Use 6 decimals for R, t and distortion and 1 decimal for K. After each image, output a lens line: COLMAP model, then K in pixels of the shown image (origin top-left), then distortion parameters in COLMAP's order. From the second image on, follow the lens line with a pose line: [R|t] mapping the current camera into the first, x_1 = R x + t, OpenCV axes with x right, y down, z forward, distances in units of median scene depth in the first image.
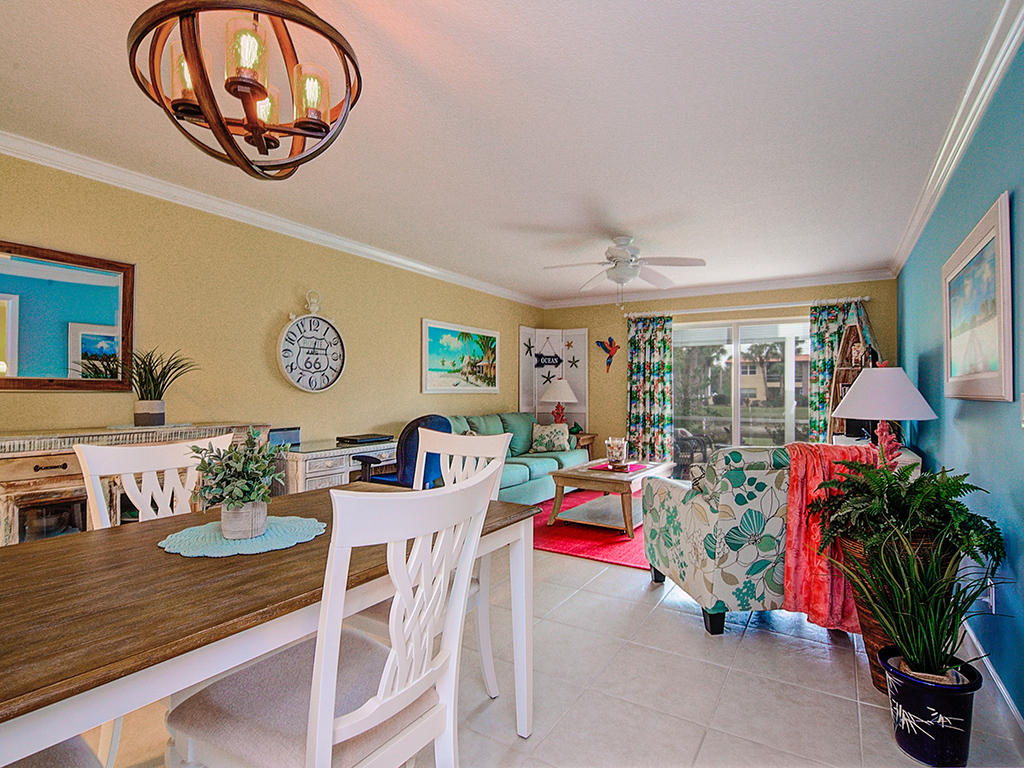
lens RADIAL K [[518.1, 0, 511.6], [0, 518.1, 381.6], [0, 0, 1]] dist [0.007031, 0.000234]
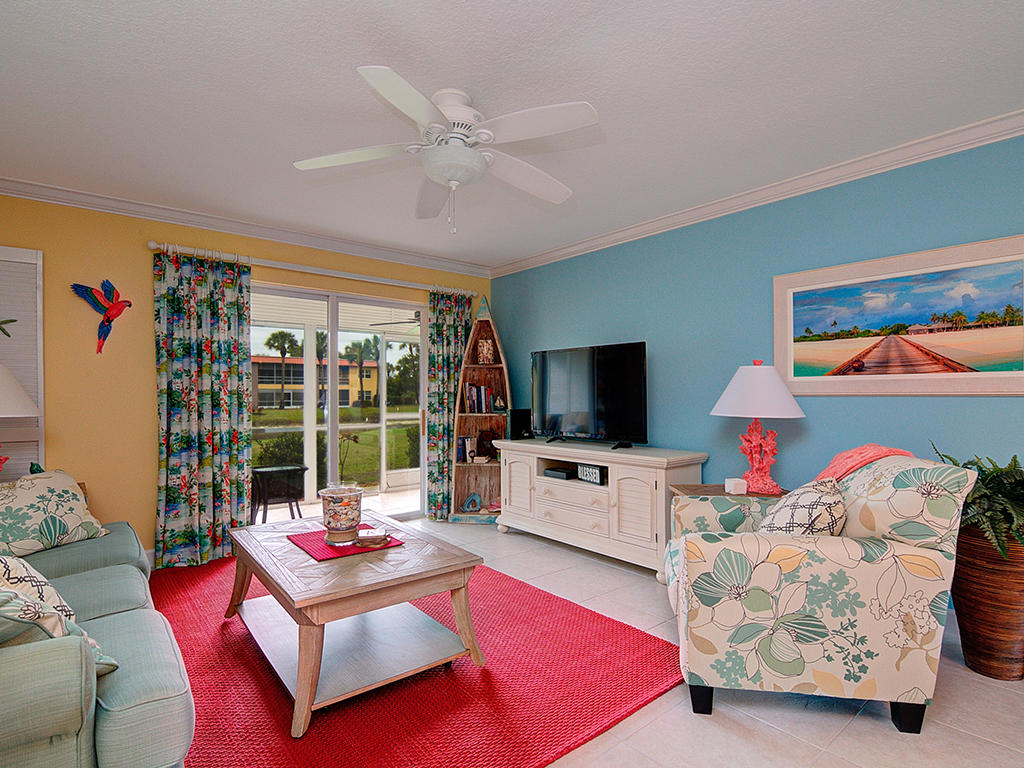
lens RADIAL K [[518.1, 0, 511.1], [0, 518.1, 389.9], [0, 0, 1]] dist [0.007031, 0.000234]
pose [[0.335469, 0.009443, 0.942004, -0.153314], [-0.009339, 0.999934, -0.006698, 0.017804], [-0.942005, -0.006550, 0.335535, 0.504244]]
